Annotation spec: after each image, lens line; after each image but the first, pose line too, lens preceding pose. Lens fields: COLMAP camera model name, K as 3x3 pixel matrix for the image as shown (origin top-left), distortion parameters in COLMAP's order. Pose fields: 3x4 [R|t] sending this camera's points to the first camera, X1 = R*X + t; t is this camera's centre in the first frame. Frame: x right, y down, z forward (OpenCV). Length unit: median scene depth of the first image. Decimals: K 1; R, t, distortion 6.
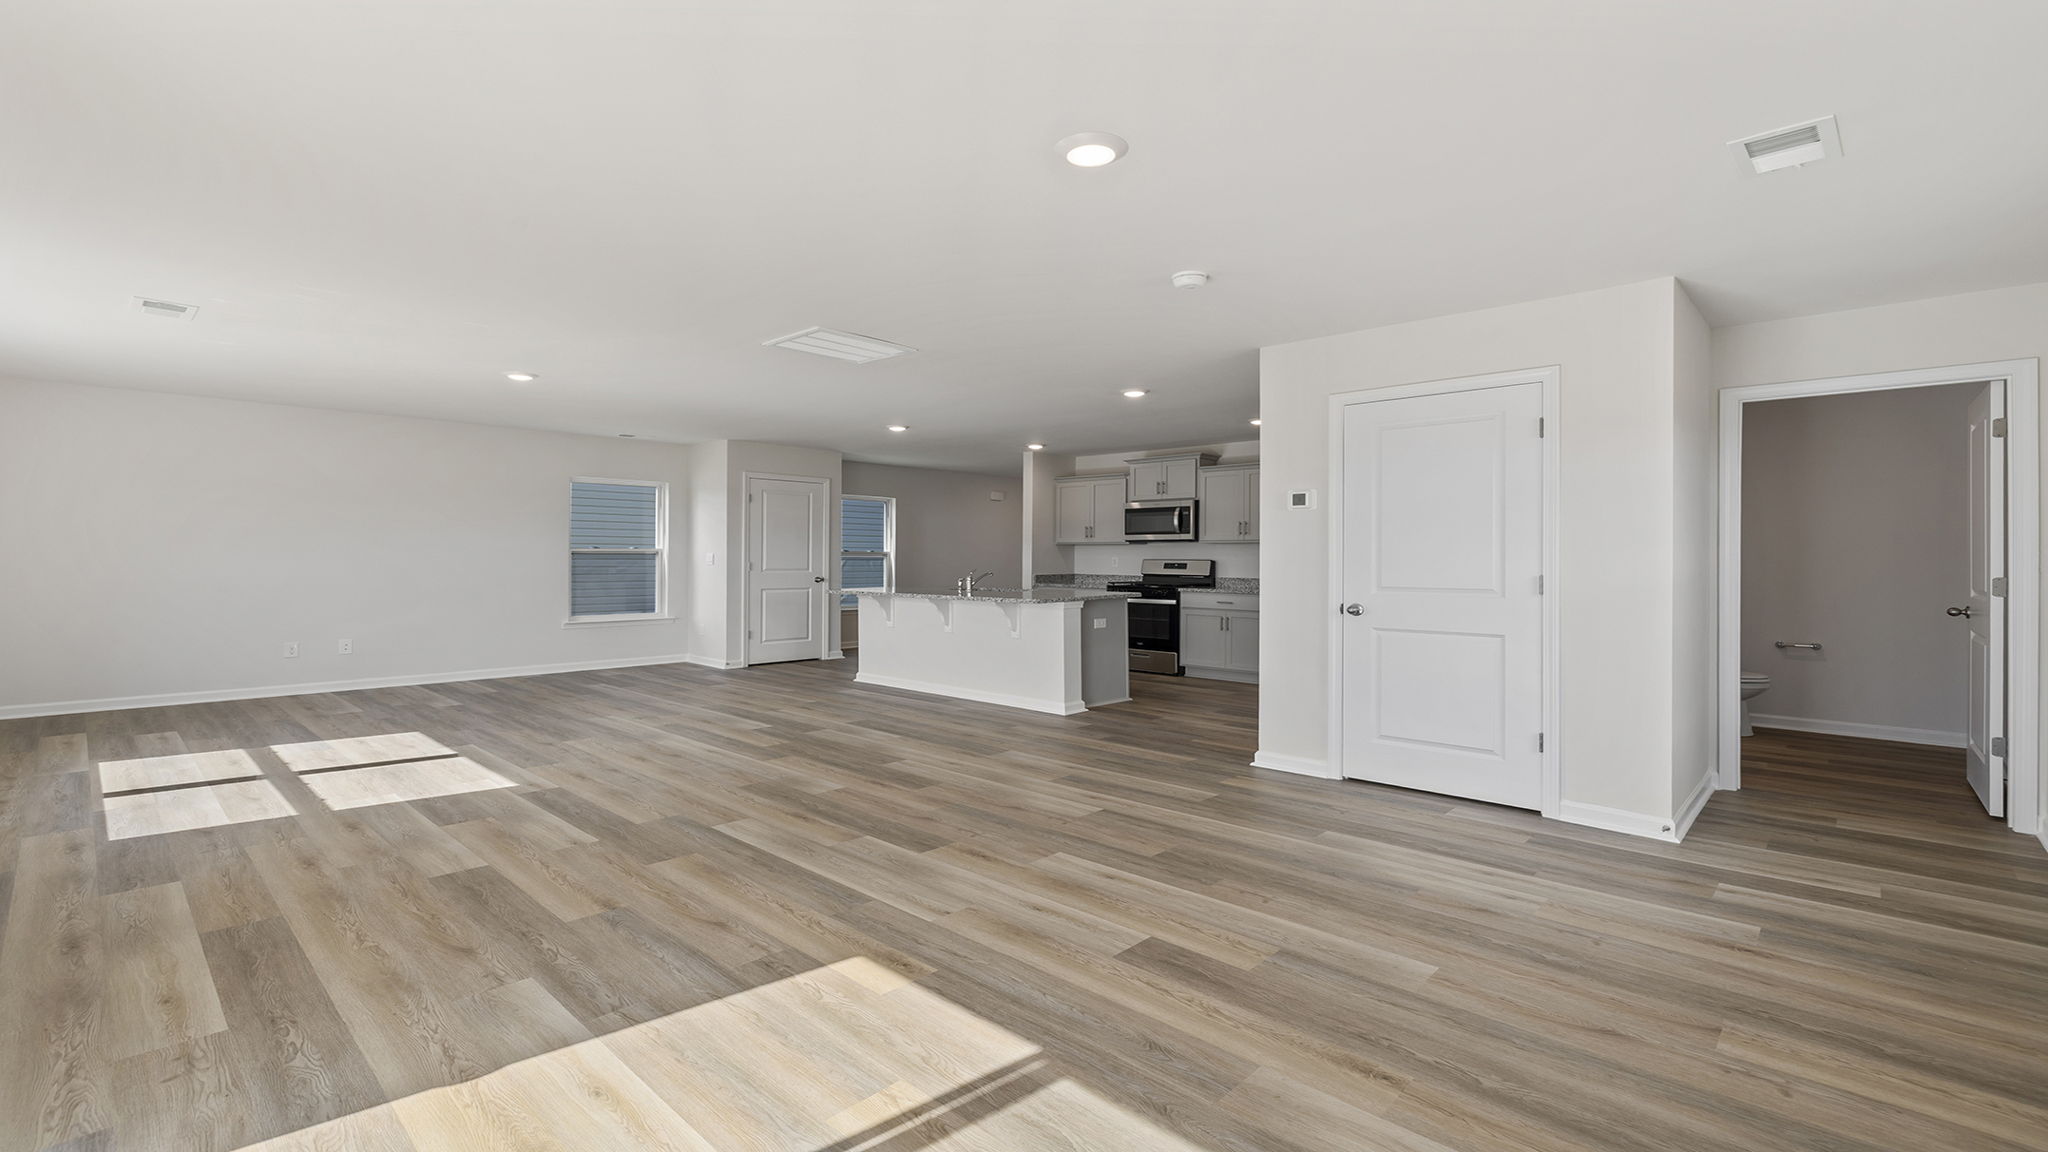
lens RADIAL K [[893.1, 0, 1019.8], [0, 893.1, 546.9], [0, 0, 1]] dist [-0.000821, -0.000037]
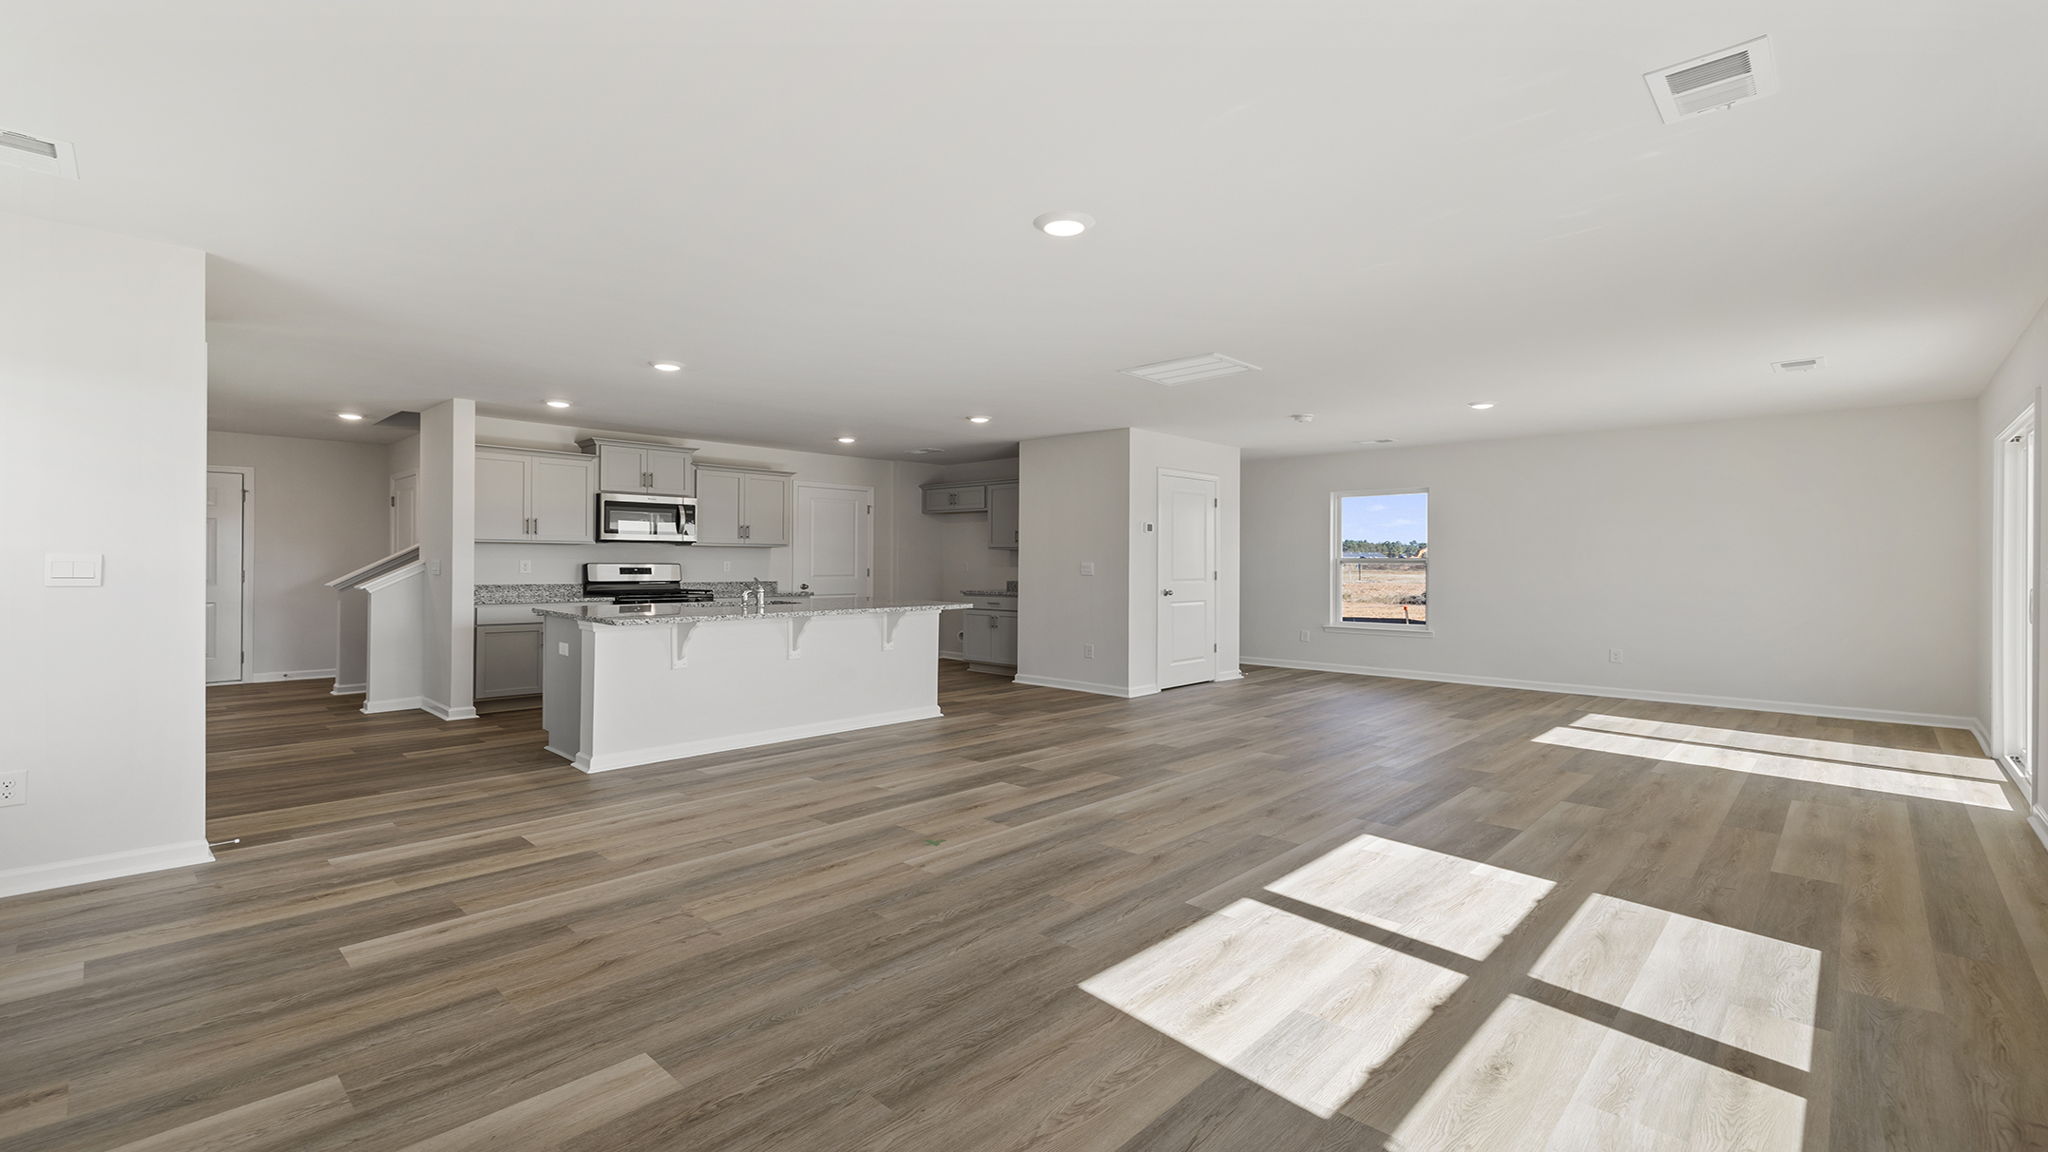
lens RADIAL K [[884.2, 0, 1006.3], [0, 884.2, 564.4], [0, 0, 1]] dist [0.000946, -0.000156]
pose [[0.011973, -0.005200, 0.999915, -0.876957], [-0.015113, 0.999871, 0.005381, 0.006527], [-0.999814, -0.015176, 0.011893, 0.832594]]
